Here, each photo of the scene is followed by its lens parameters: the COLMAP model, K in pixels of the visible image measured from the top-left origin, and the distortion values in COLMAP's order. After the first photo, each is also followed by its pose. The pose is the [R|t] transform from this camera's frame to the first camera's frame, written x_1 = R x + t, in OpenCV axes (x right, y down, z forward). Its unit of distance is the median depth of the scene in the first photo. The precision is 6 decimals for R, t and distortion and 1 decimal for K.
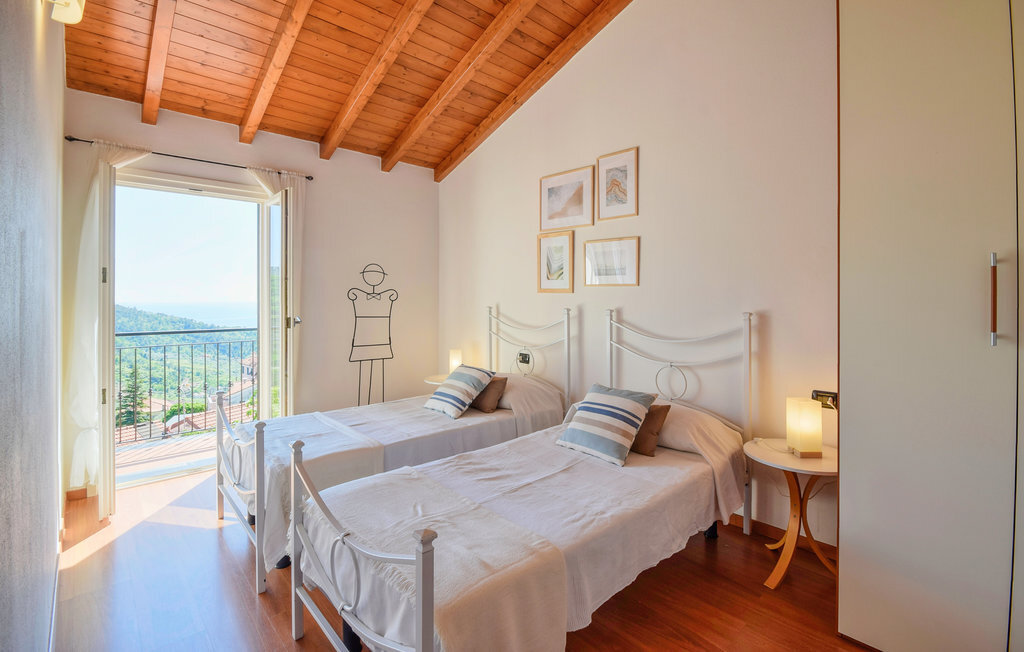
lens RADIAL K [[464.0, 0, 507.2], [0, 464.0, 295.8], [0, 0, 1]] dist [0.009696, -0.010538]
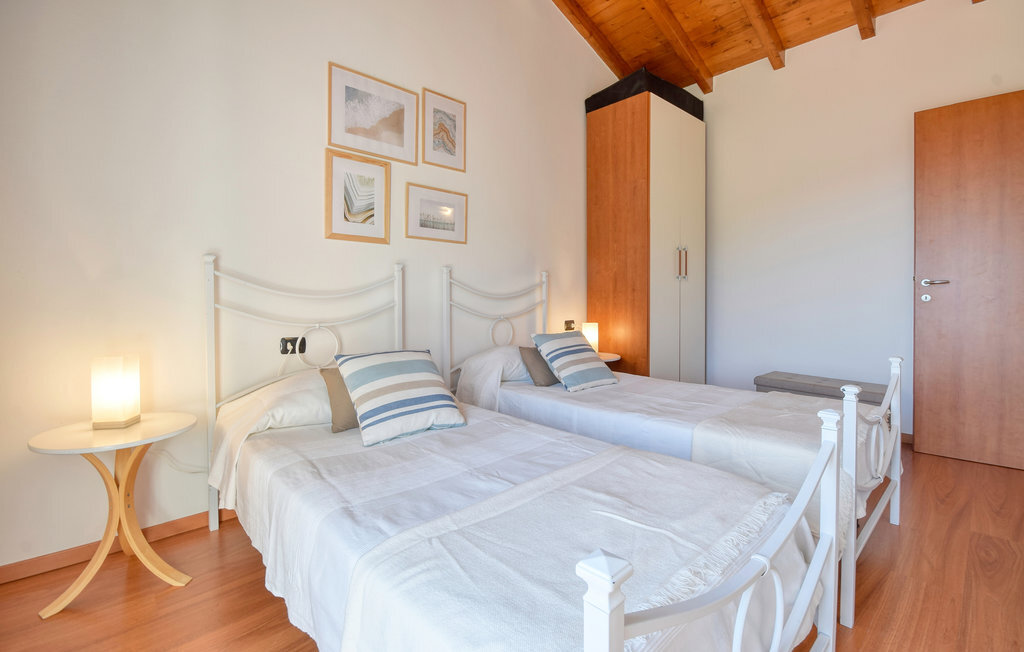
lens RADIAL K [[464.0, 0, 507.2], [0, 464.0, 295.8], [0, 0, 1]] dist [0.009696, -0.010538]
pose [[-0.008518, -0.002292, 0.999961, -0.707580], [-0.004514, 0.999987, 0.002253, 0.085900], [-0.999954, -0.004494, -0.008528, 0.920168]]
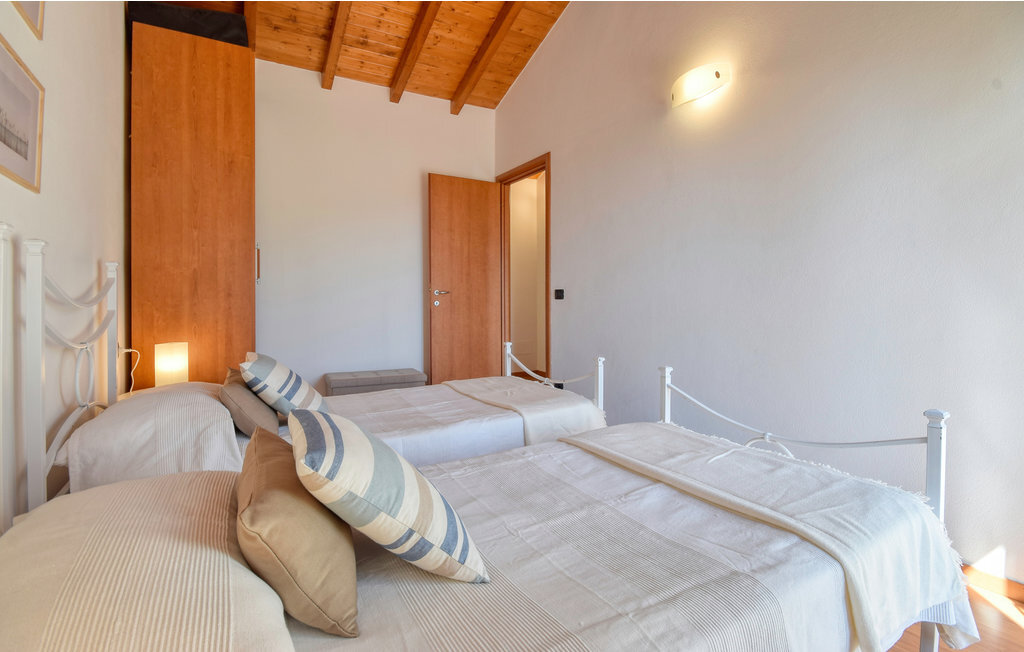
lens RADIAL K [[464.0, 0, 507.2], [0, 464.0, 295.8], [0, 0, 1]] dist [0.009696, -0.010538]
pose [[-0.982097, -0.002009, 0.188365, -0.252502], [-0.004400, 0.999915, -0.012279, 0.082370], [-0.188324, -0.012888, -0.982022, 1.357877]]
